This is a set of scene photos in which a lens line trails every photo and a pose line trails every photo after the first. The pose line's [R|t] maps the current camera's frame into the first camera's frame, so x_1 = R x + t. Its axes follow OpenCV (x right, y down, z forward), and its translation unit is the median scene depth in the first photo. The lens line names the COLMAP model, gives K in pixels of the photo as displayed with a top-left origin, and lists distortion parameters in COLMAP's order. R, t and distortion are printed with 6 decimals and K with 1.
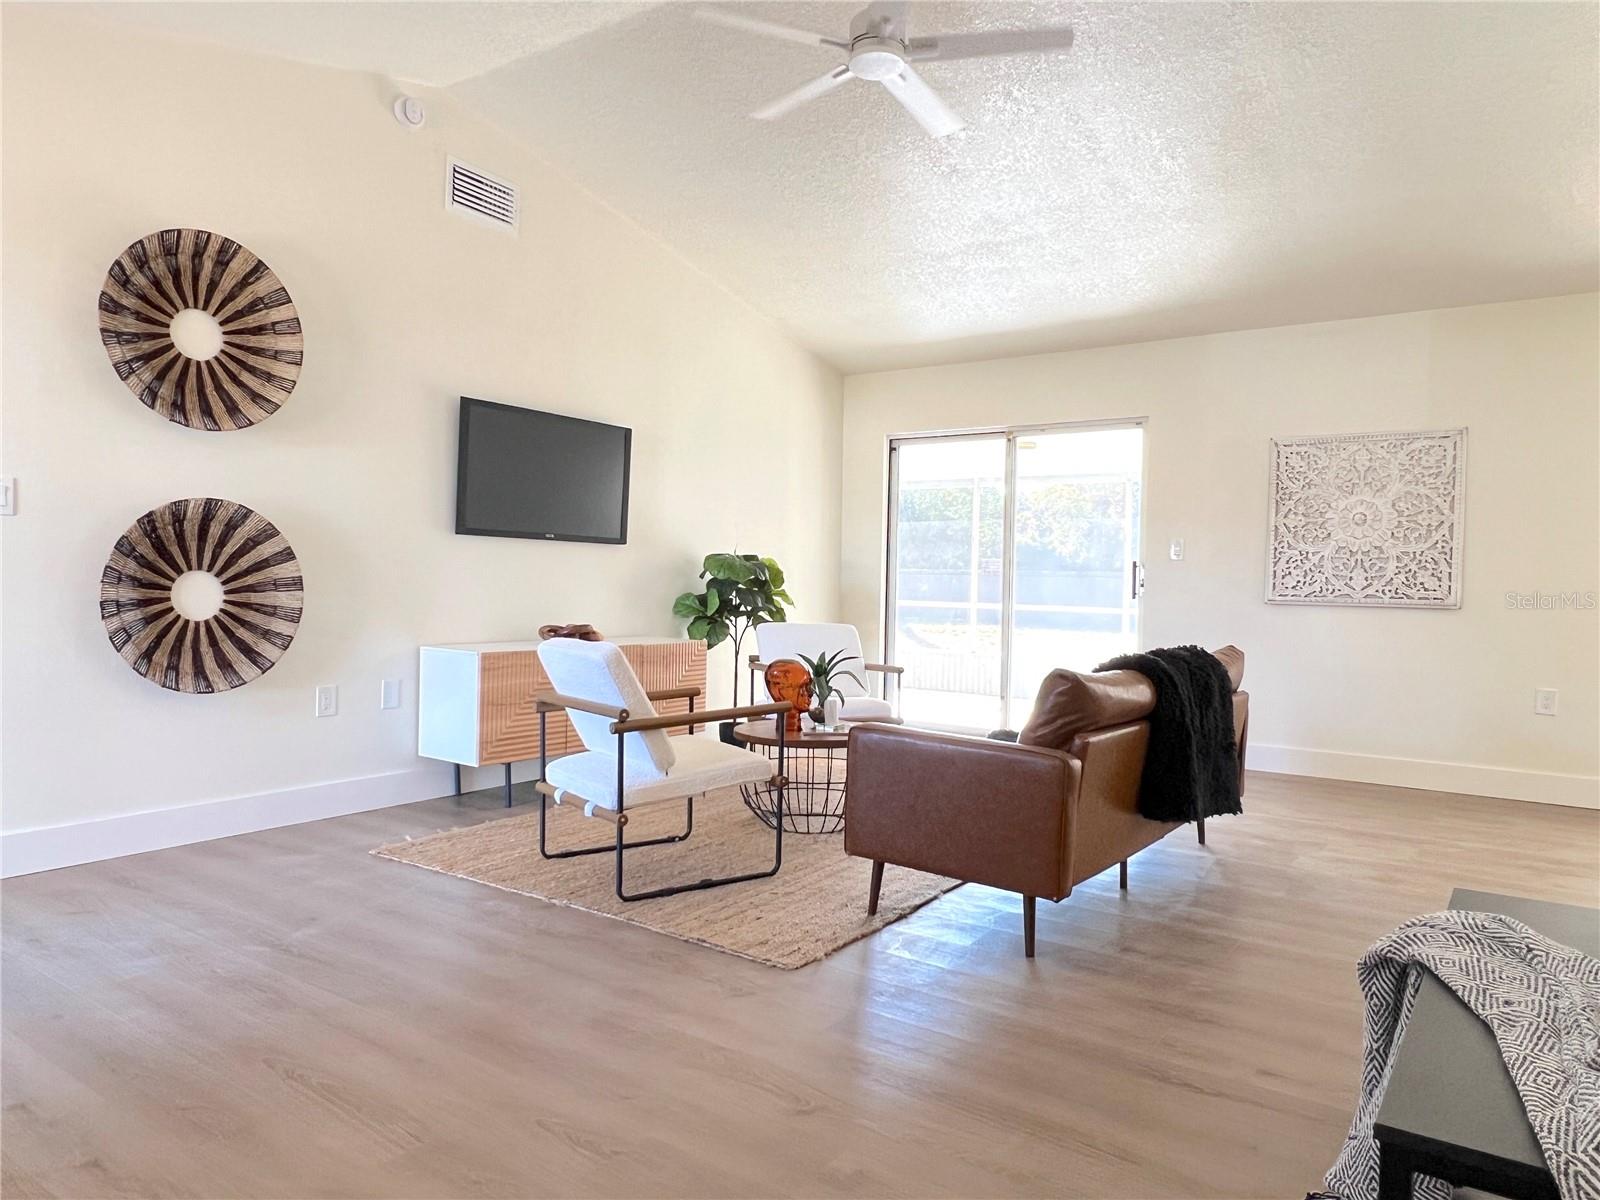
lens RADIAL K [[1054.3, 0, 800.0], [0, 1054.3, 600.0], [0, 0, 1]] dist [-0.000855, -0.000256]
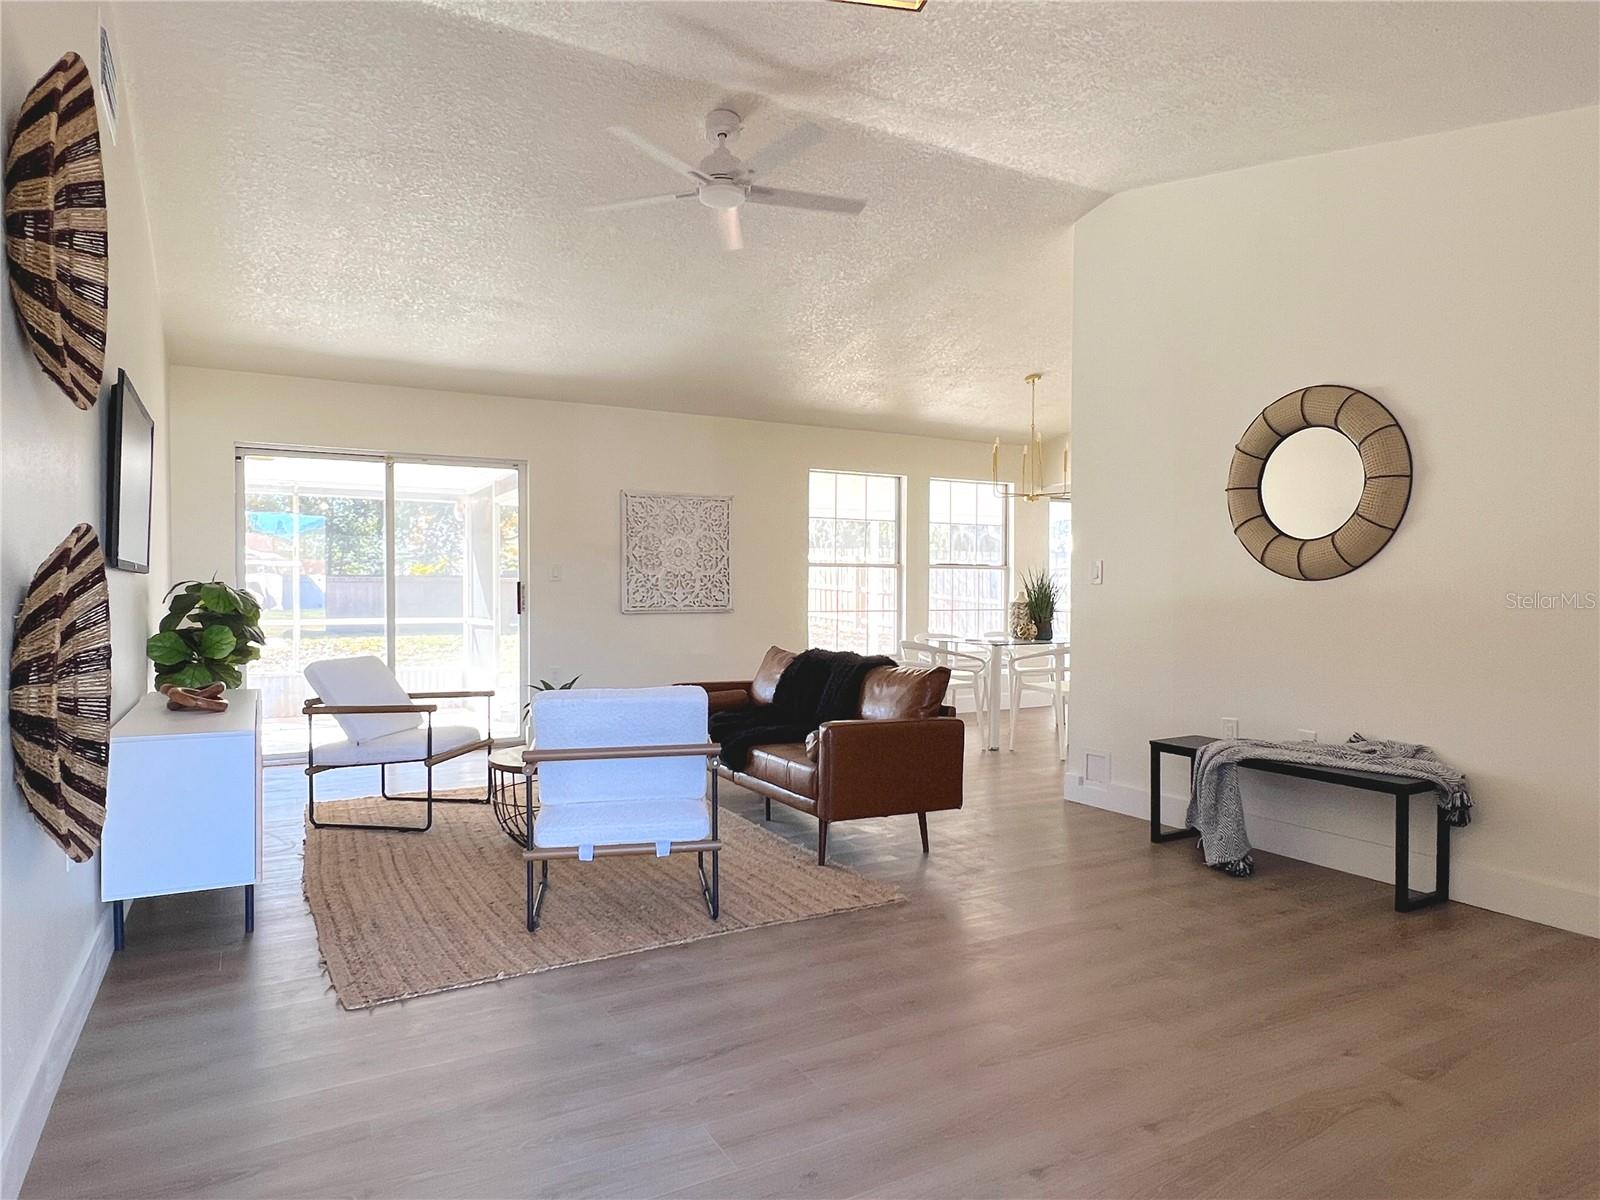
lens RADIAL K [[969.7, 0, 800.0], [0, 969.7, 600.0], [0, 0, 1]] dist [-0.000812, -0.000224]
pose [[0.425590, -0.032816, 0.904321, -0.605282], [0.024309, 0.999396, 0.024826, -0.040859], [-0.904590, 0.011417, 0.426130, 0.284793]]
